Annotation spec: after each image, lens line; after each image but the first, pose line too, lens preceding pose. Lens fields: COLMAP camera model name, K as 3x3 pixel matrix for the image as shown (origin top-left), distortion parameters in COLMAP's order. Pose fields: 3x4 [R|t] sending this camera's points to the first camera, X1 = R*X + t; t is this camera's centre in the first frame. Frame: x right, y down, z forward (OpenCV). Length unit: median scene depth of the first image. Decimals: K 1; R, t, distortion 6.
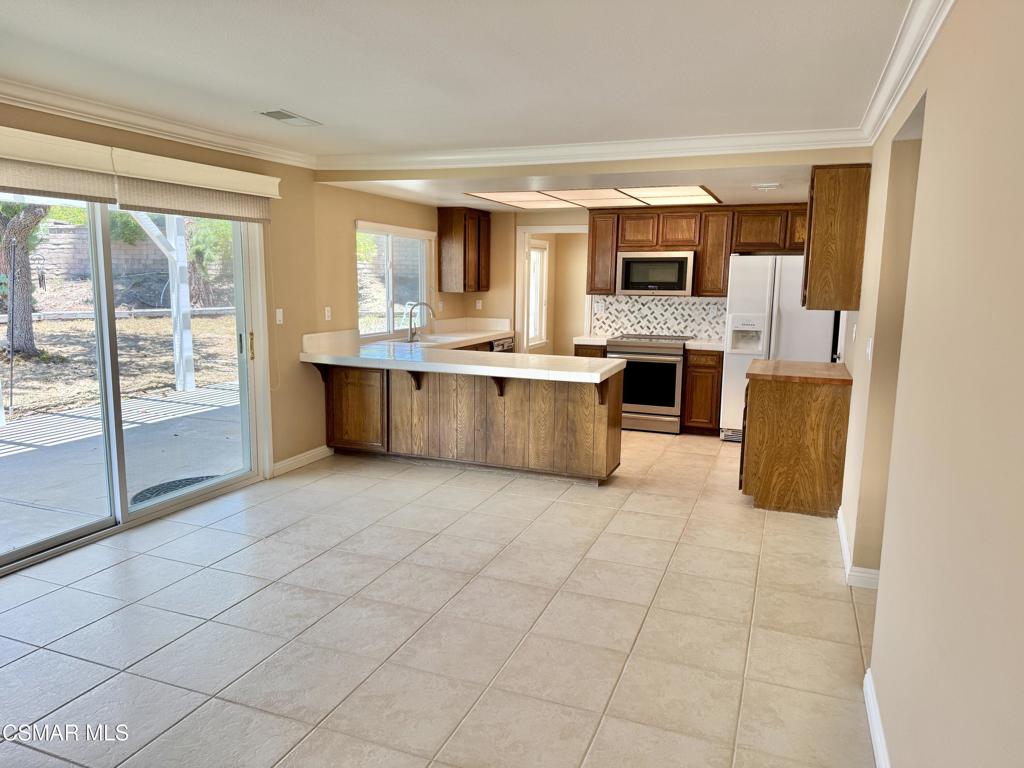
lens RADIAL K [[728.2, 0, 512.0], [0, 728.2, 384.0], [0, 0, 1]] dist [0.154627, -0.211529]
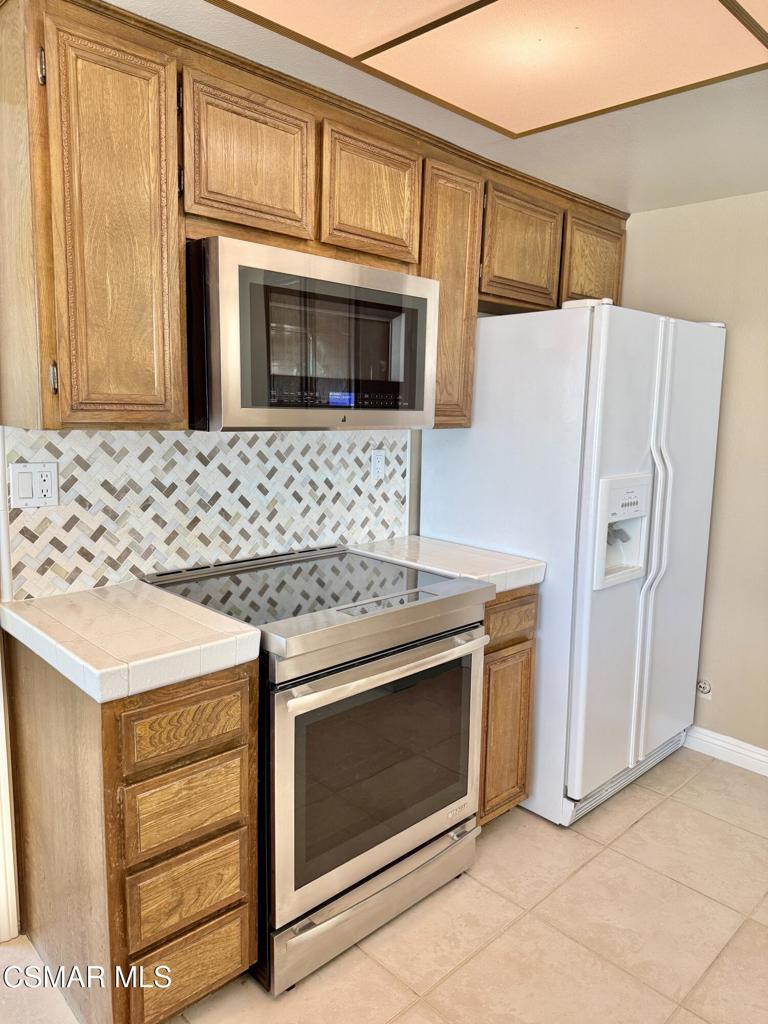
lens RADIAL K [[728.2, 0, 386.7], [0, 728.2, 501.8], [0, 0, 1]] dist [0.154627, -0.211529]
pose [[0.409447, -0.127645, 0.903360, -0.067206], [0.115550, 0.989446, 0.087436, -0.156754], [-0.904987, 0.068583, 0.419875, 1.184651]]
